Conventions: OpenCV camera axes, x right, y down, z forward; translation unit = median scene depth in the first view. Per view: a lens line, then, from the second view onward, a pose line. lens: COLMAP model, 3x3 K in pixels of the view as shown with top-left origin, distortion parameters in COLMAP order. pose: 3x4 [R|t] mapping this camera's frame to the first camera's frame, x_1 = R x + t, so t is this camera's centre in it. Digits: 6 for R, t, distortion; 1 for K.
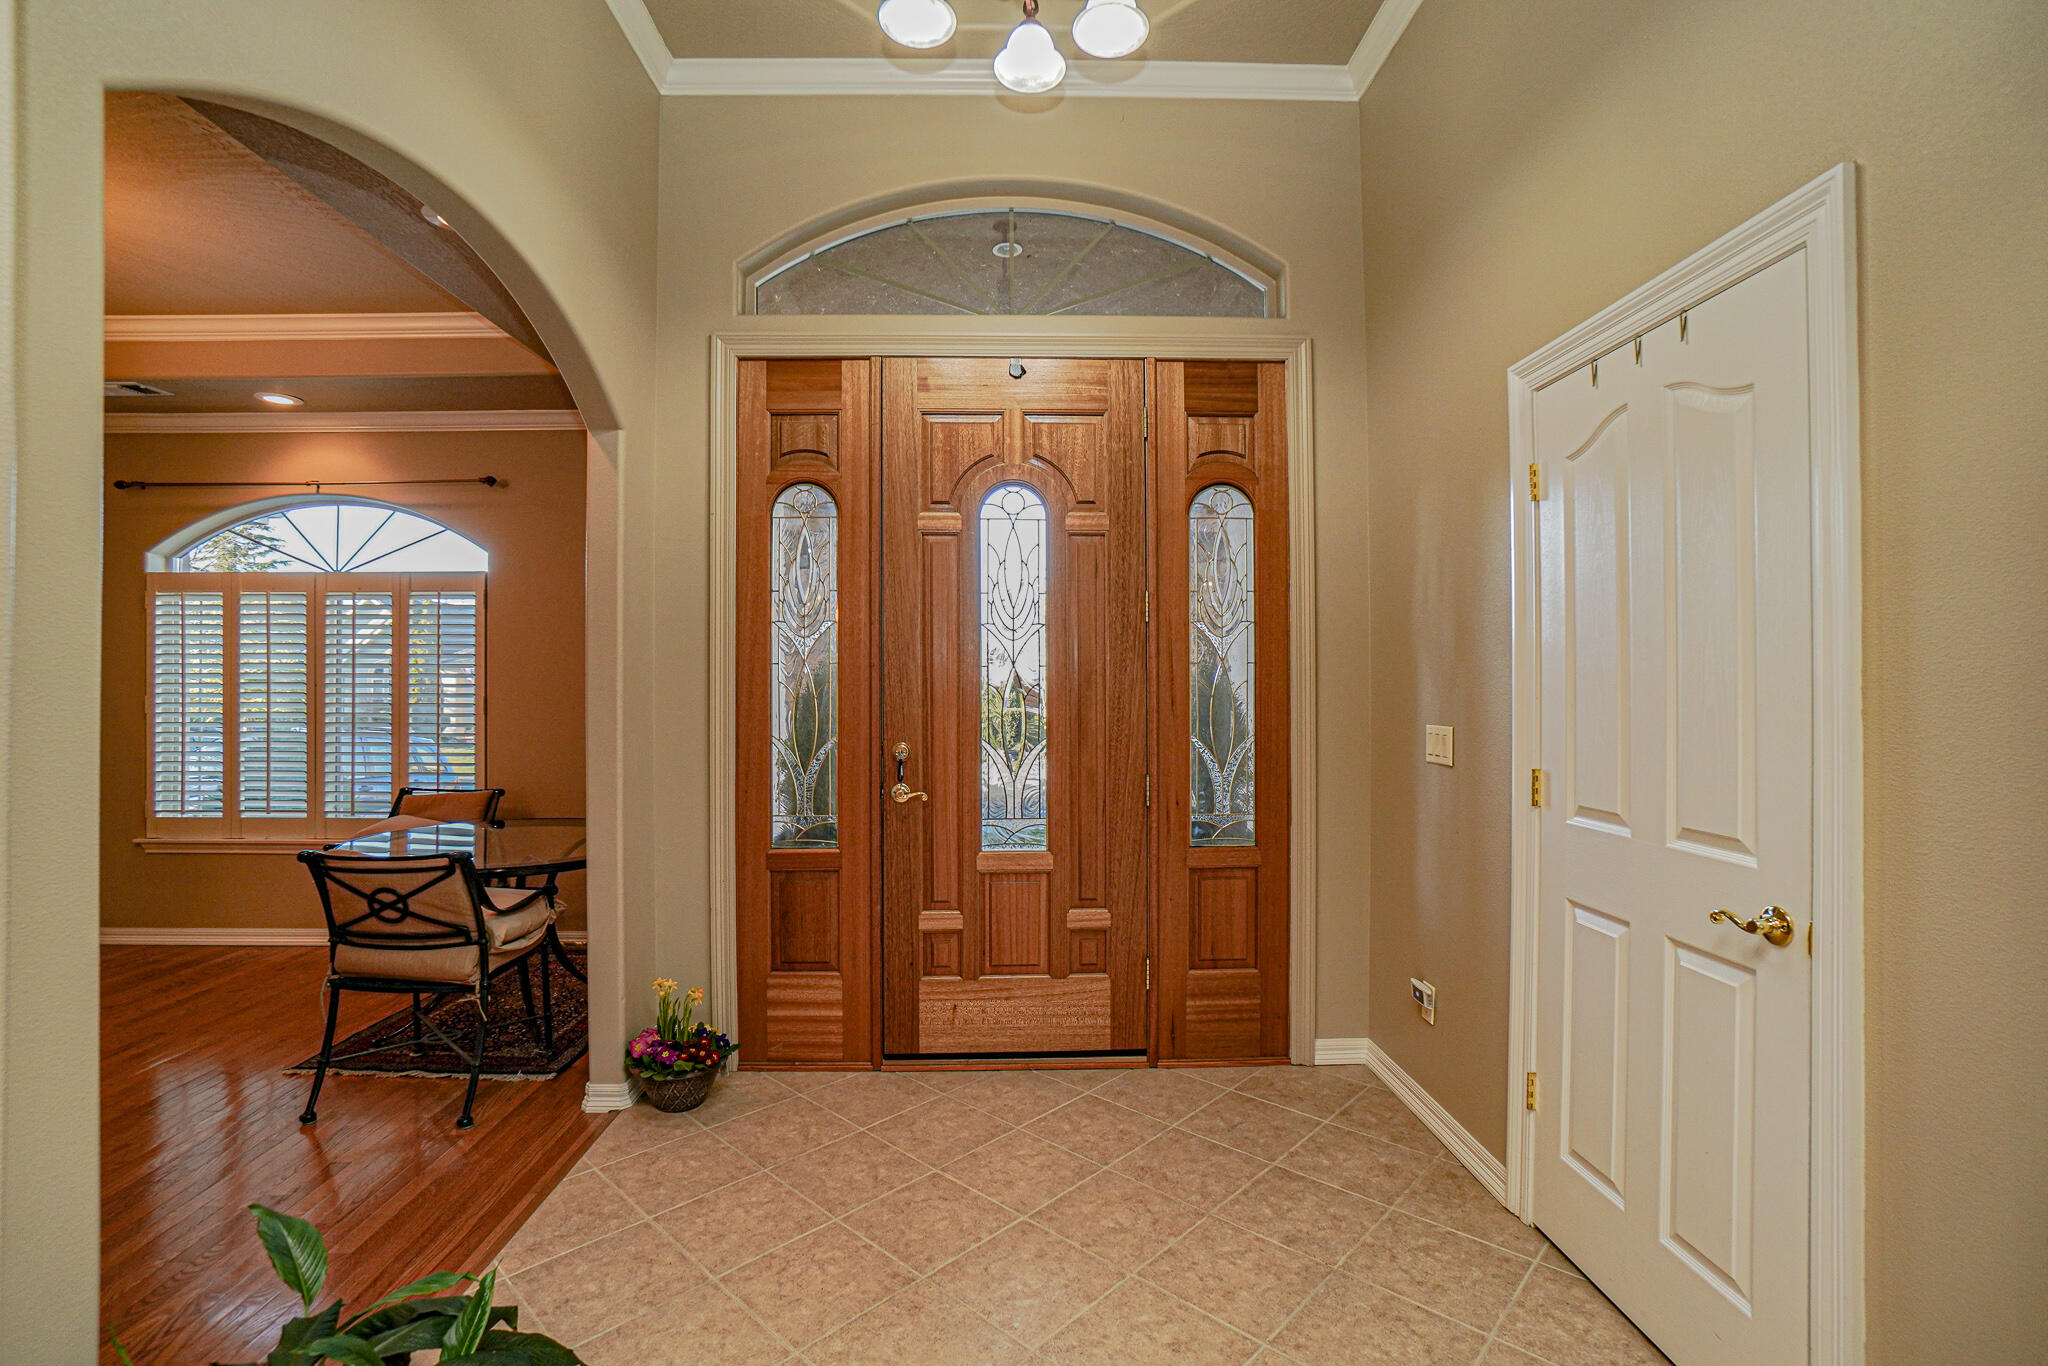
lens RADIAL K [[920.1, 0, 1024.0], [0, 920.1, 683.0], [0, 0, 1]] dist [-0.030667, 0.000206]
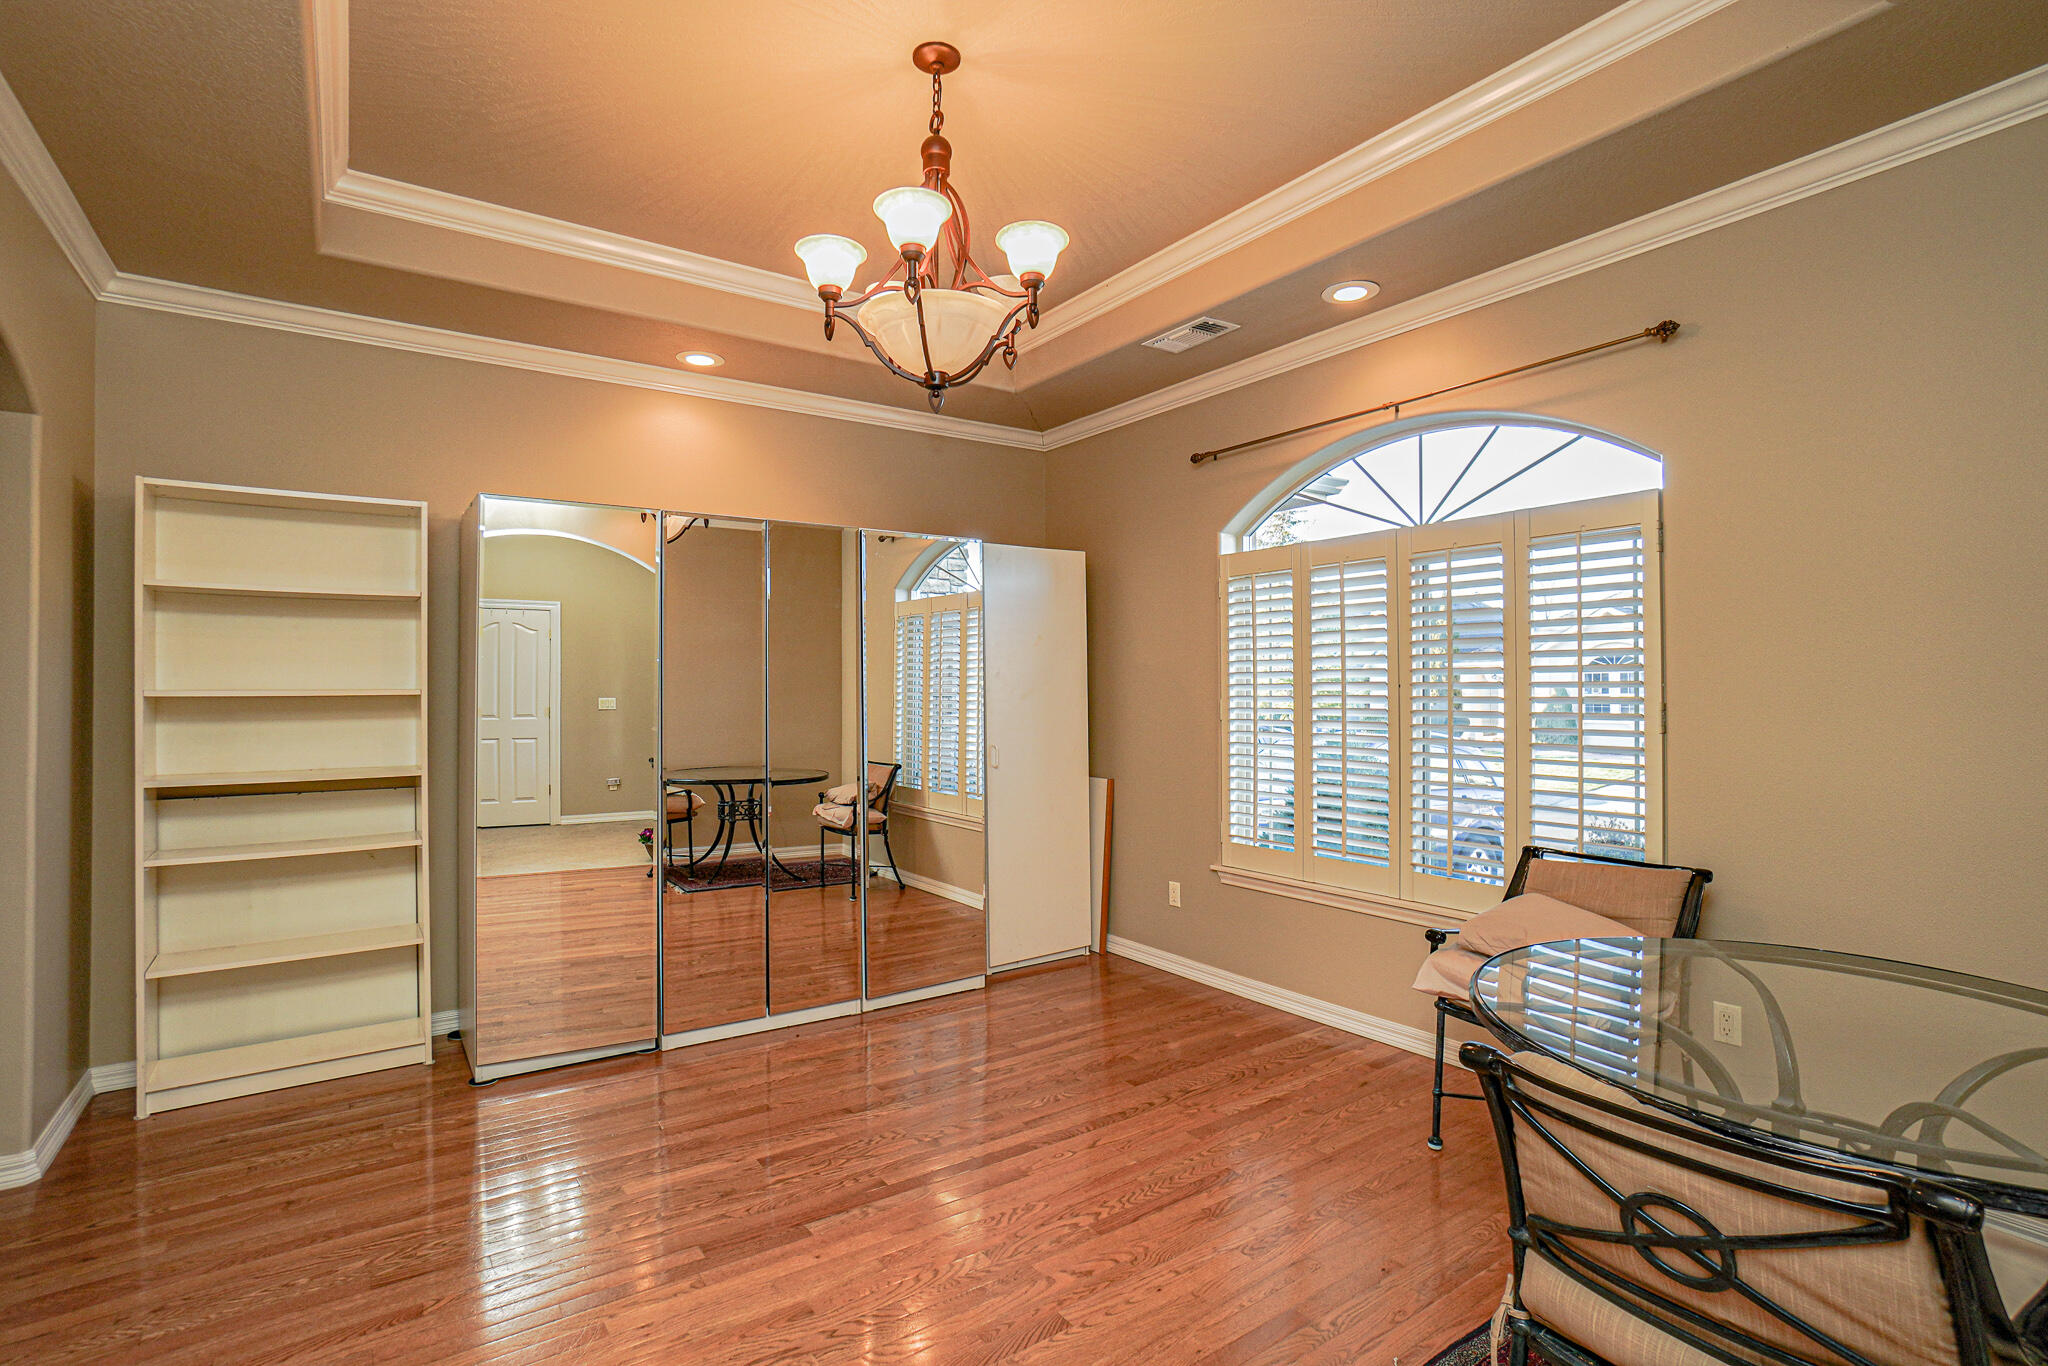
lens RADIAL K [[972.1, 0, 1009.1], [0, 972.1, 684.7], [0, 0, 1]] dist [-0.046582, 0.000062]
pose [[0.541776, -0.010435, -0.840458, -0.308955], [0.010131, 0.999931, -0.005884, 0.002865], [0.840462, -0.005327, 0.541845, 0.322958]]
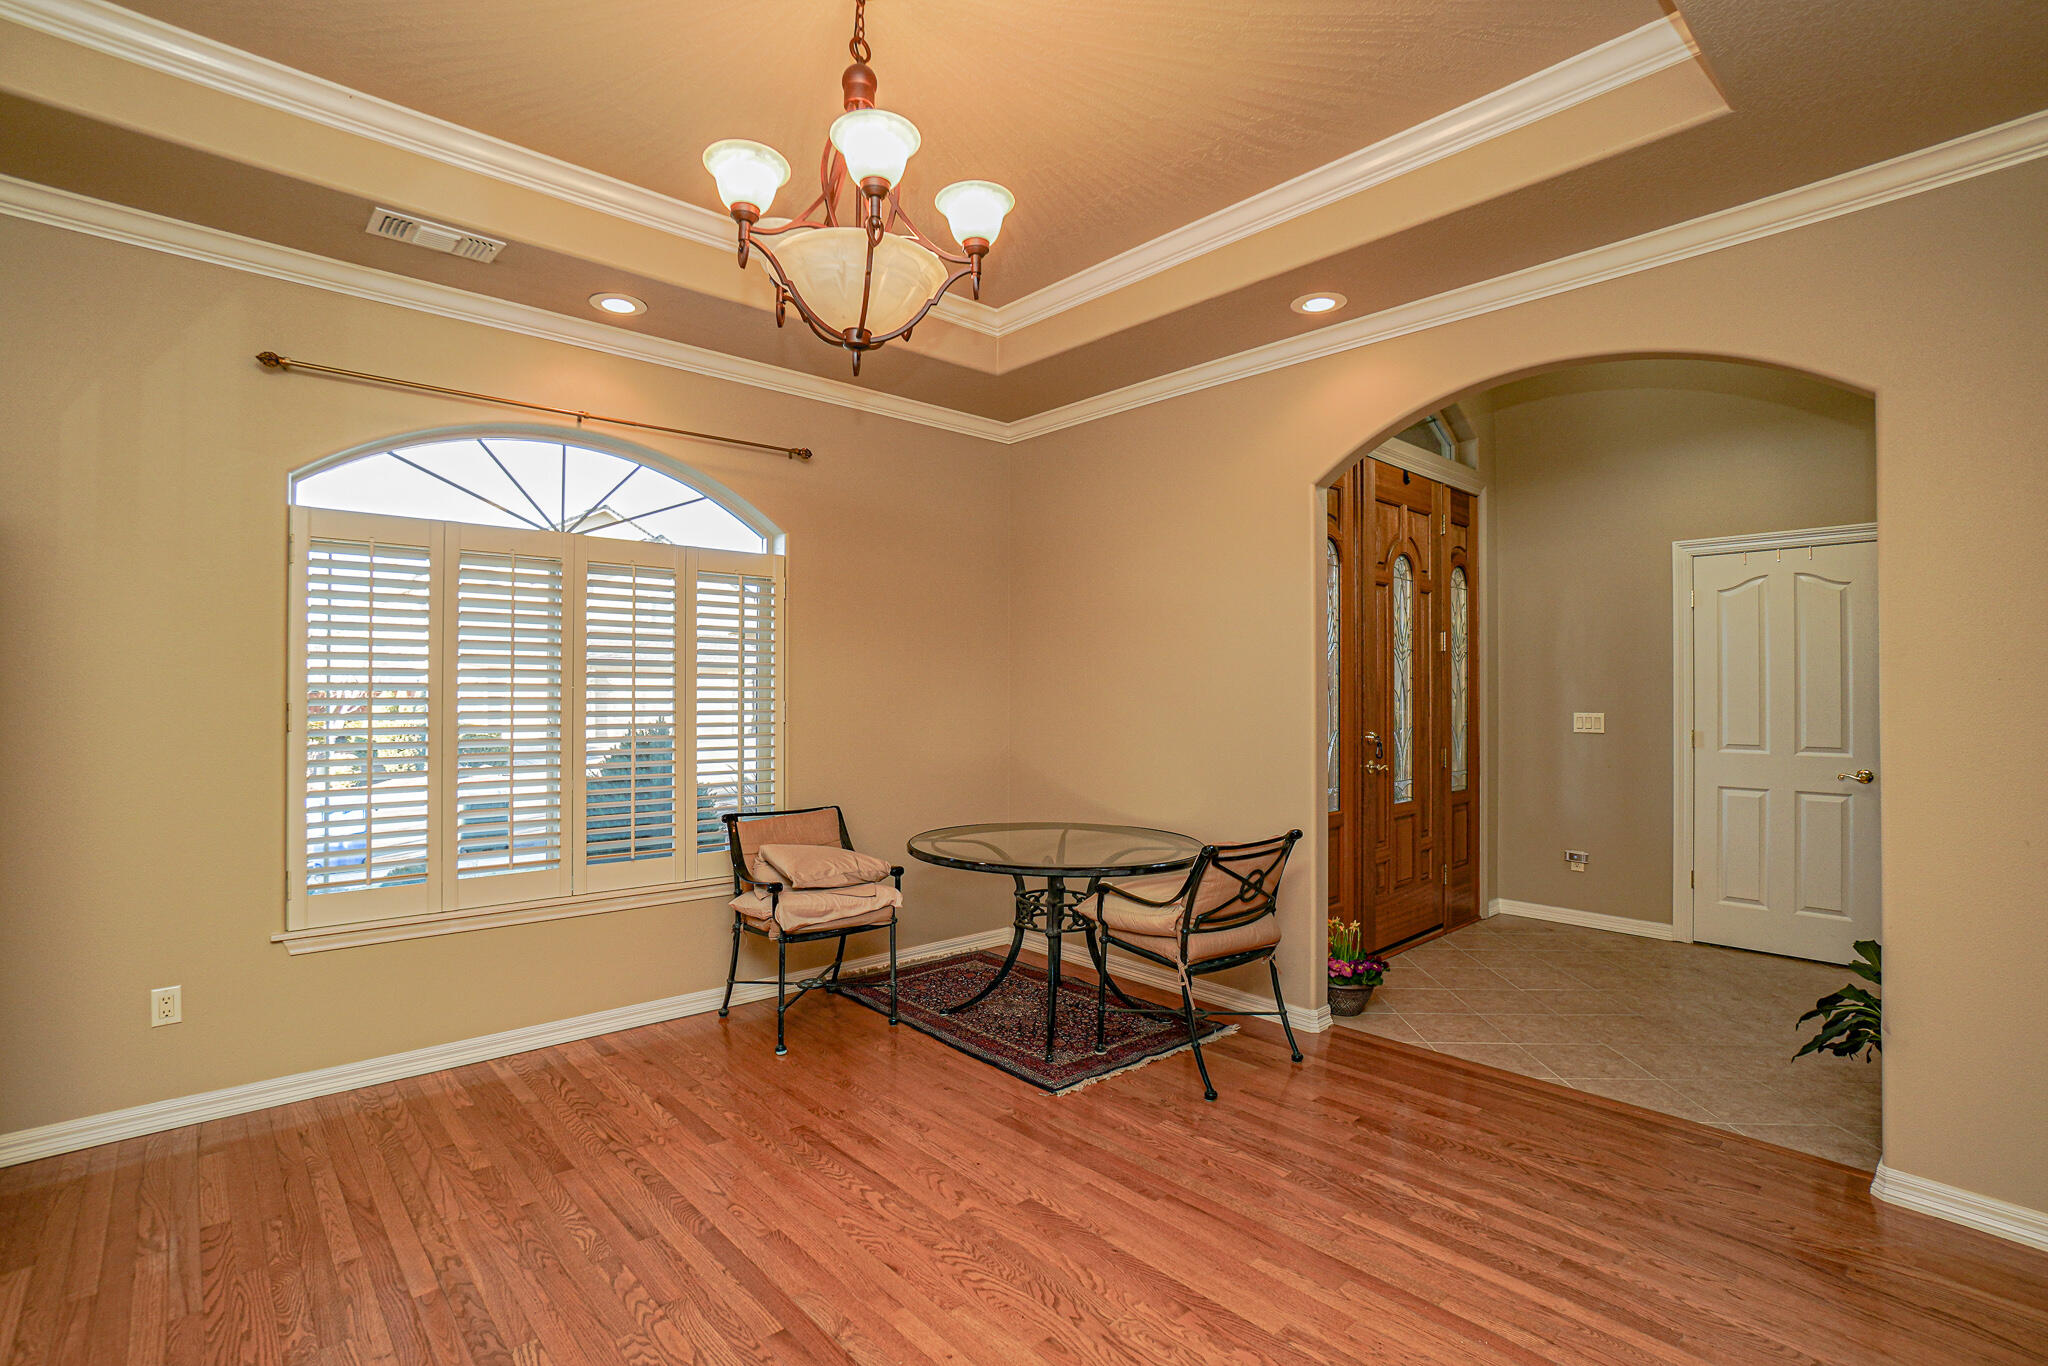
lens RADIAL K [[972.1, 0, 1009.1], [0, 972.1, 684.7], [0, 0, 1]] dist [-0.046582, 0.000062]
pose [[0.756984, 0.005552, 0.653410, -1.030673], [-0.002035, 0.999979, -0.006138, 0.003997], [-0.653431, 0.003317, 0.756979, 0.173857]]
